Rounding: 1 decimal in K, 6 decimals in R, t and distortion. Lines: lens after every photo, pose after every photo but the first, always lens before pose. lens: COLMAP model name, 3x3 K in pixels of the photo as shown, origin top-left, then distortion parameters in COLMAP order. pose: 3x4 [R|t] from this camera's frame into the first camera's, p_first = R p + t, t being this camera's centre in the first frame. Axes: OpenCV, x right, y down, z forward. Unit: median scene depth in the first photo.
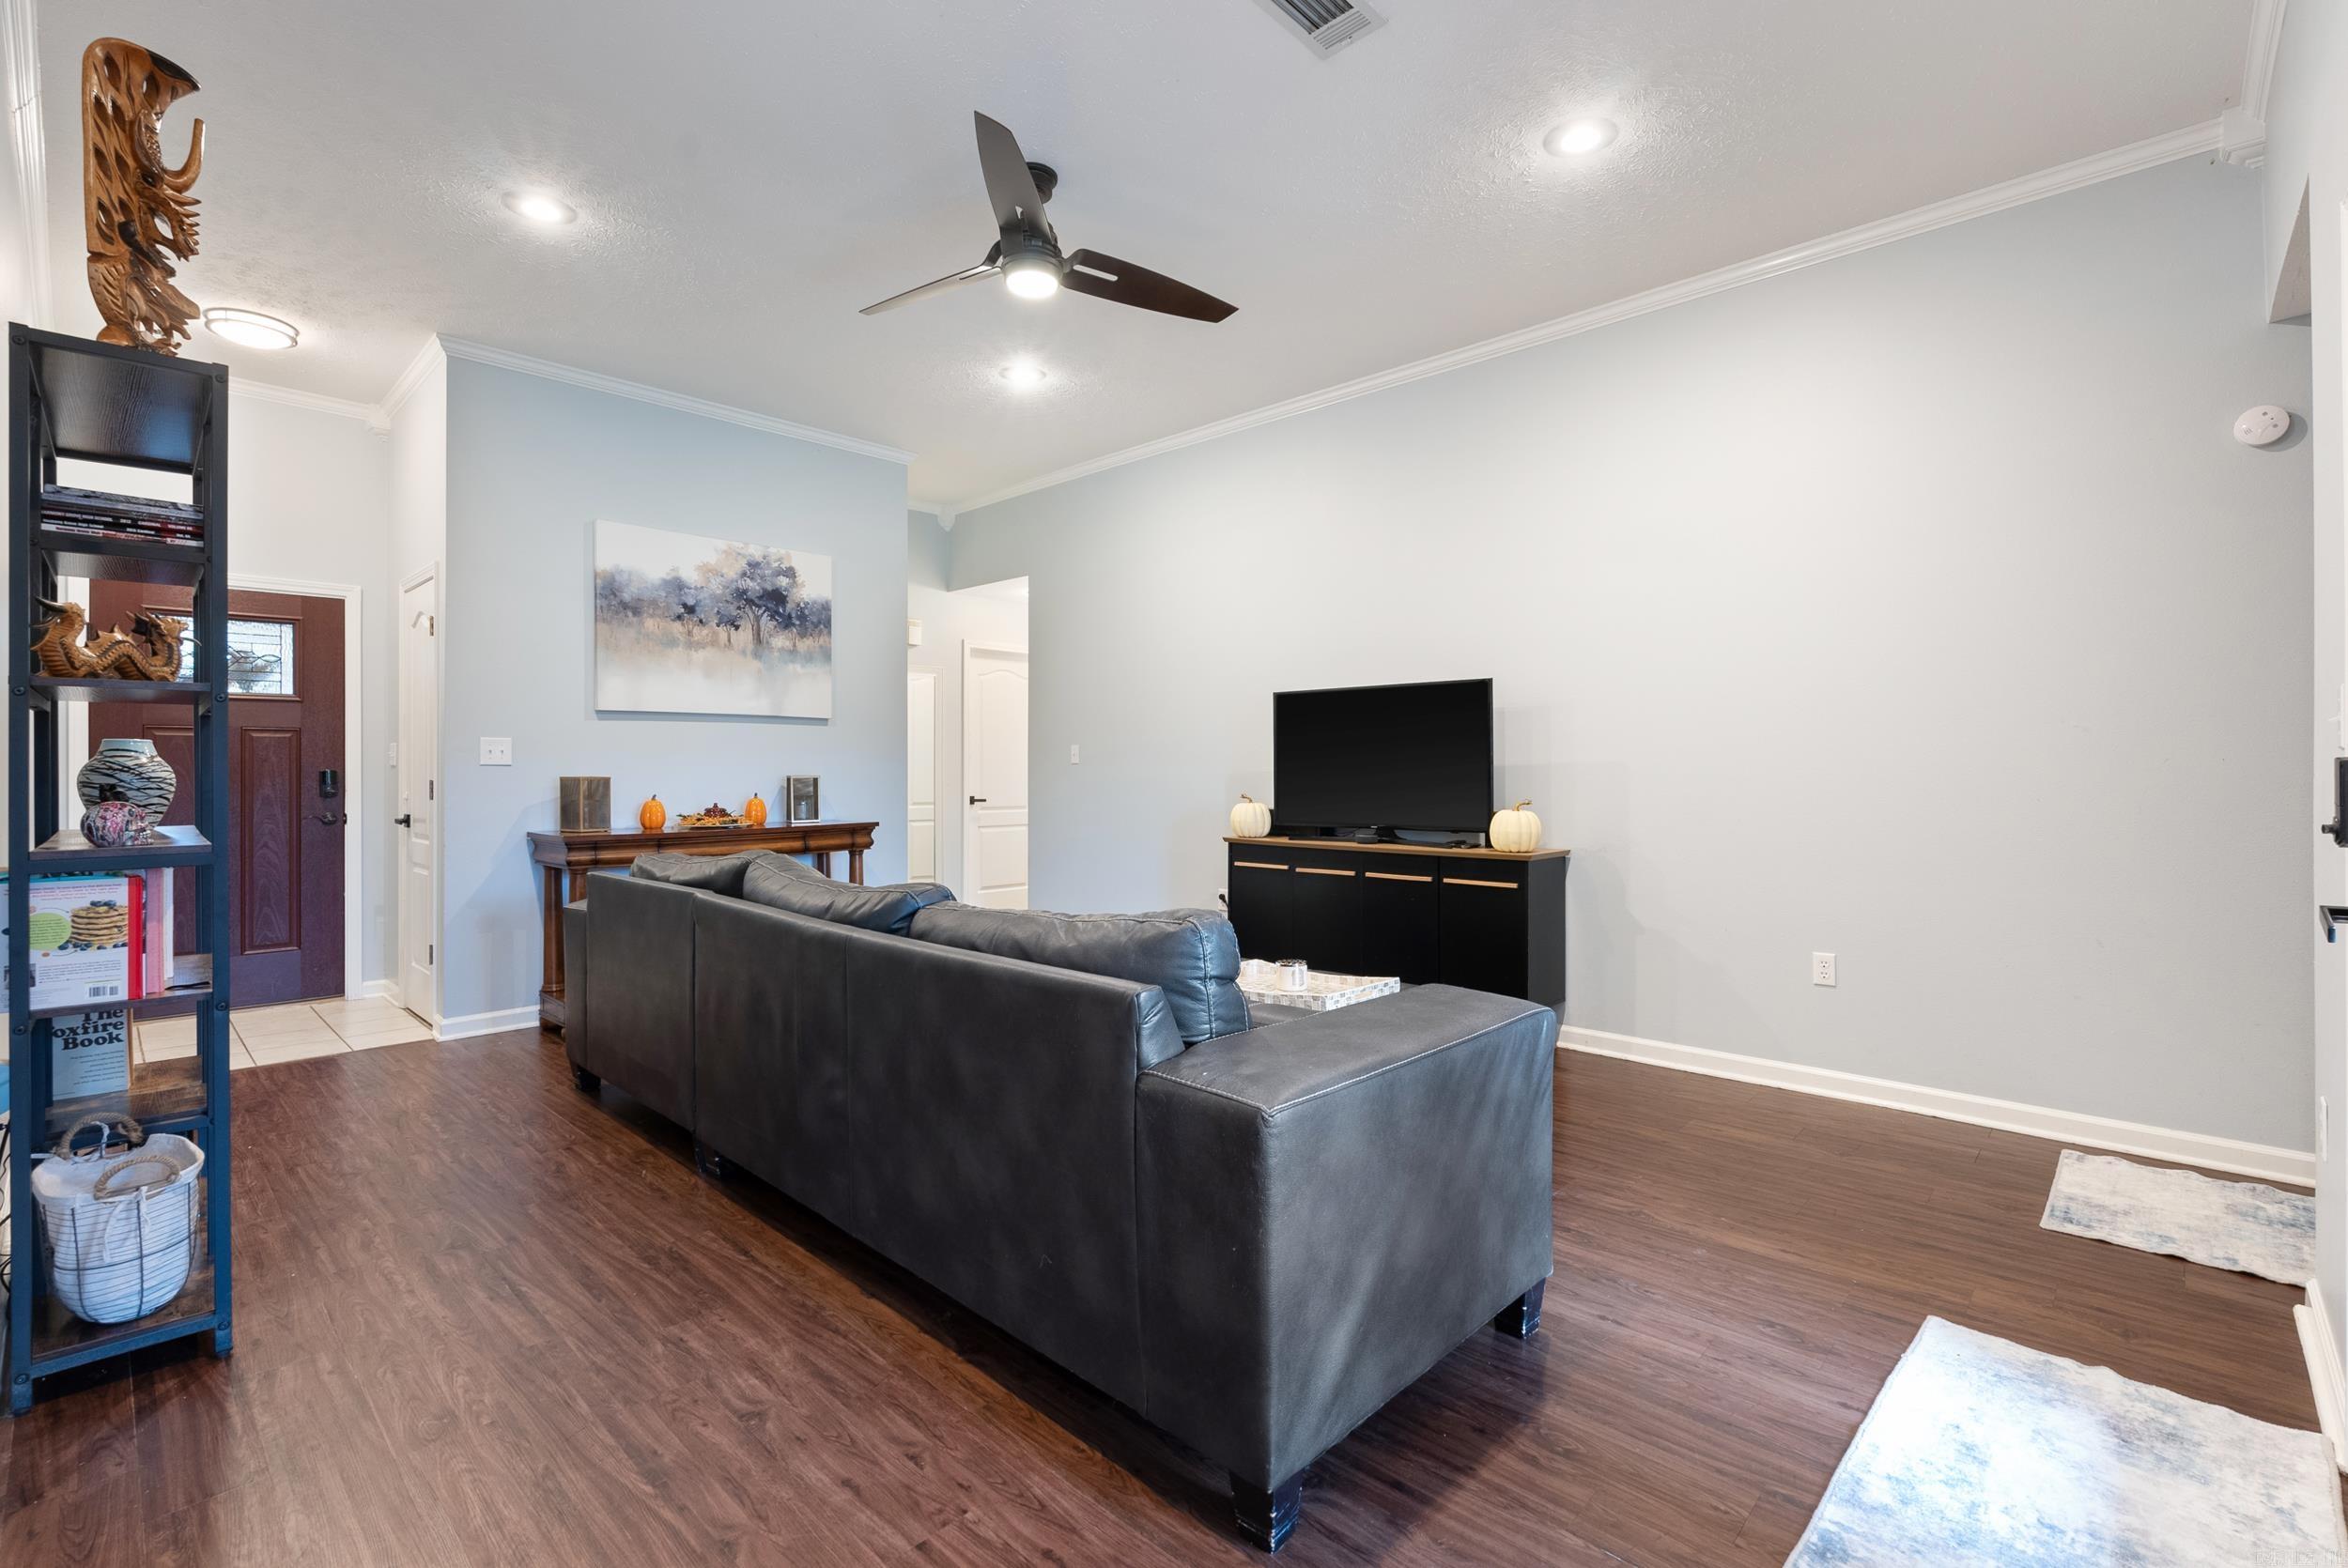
lens RADIAL K [[1036.1, 0, 1172.7], [0, 1036.1, 772.3], [0, 0, 1]] dist [-0.006638, 0.000618]
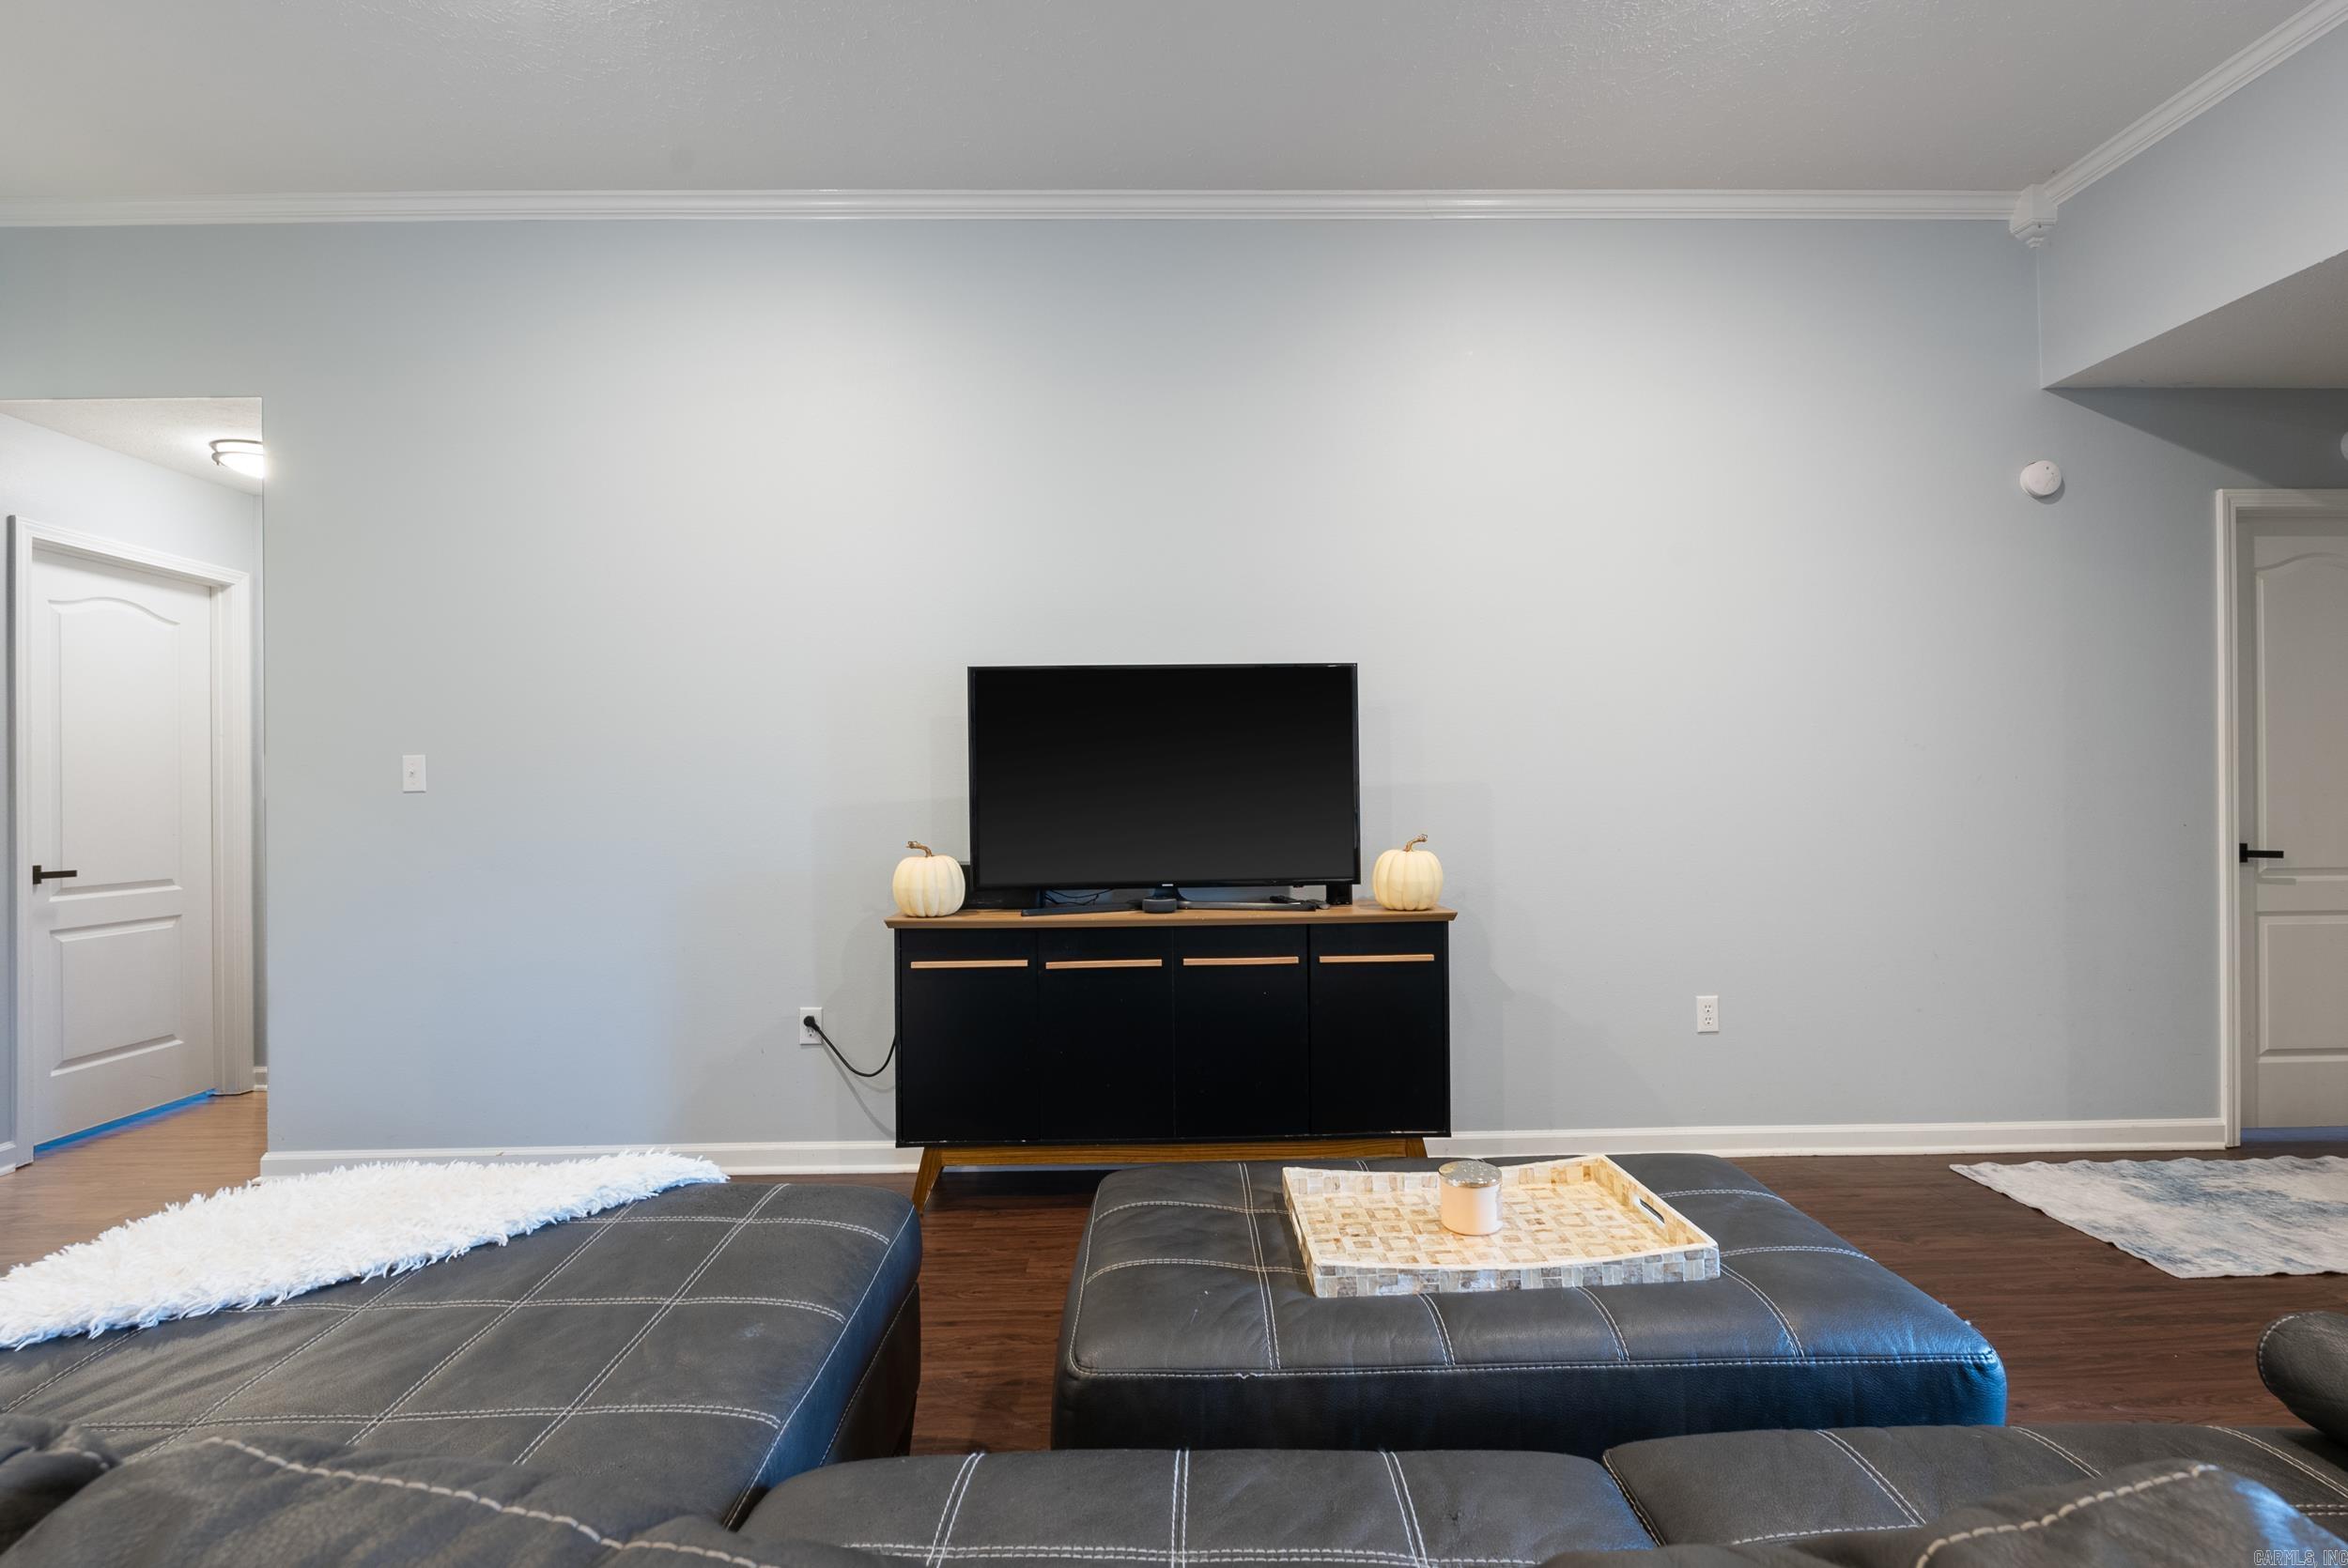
lens RADIAL K [[1036.1, 0, 1169.9], [0, 1036.1, 791.0], [0, 0, 1]] dist [-0.006638, 0.000618]
pose [[0.714531, -0.007784, 0.699561, -0.234051], [0.012915, 0.999914, -0.002066, -0.003485], [-0.699485, 0.010511, 0.714570, 0.503220]]
